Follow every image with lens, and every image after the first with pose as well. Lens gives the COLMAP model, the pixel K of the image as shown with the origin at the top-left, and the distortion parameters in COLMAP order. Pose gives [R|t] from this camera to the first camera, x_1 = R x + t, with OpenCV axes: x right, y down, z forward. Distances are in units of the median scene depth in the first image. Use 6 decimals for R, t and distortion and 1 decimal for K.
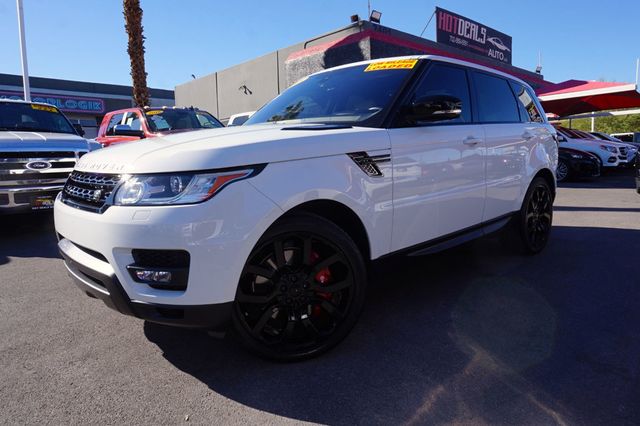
lens RADIAL K [[436.3, 0, 302.3], [0, 436.3, 206.5], [0, 0, 1]] dist [-0.034474, 0.023549]
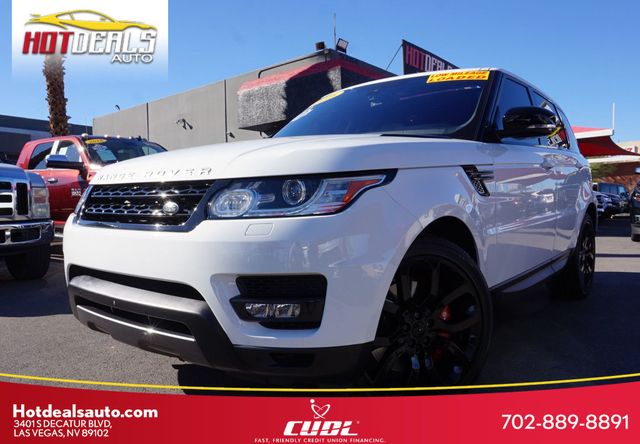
lens RADIAL K [[506.5, 0, 296.7], [0, 506.5, 234.4], [0, 0, 1]] dist [-0.038629, 0.011322]
pose [[0.989640, 0.001094, 0.143570, -0.105730], [0.008329, 0.997850, -0.065013, 0.021429], [-0.143332, 0.065535, 0.987502, 0.029916]]
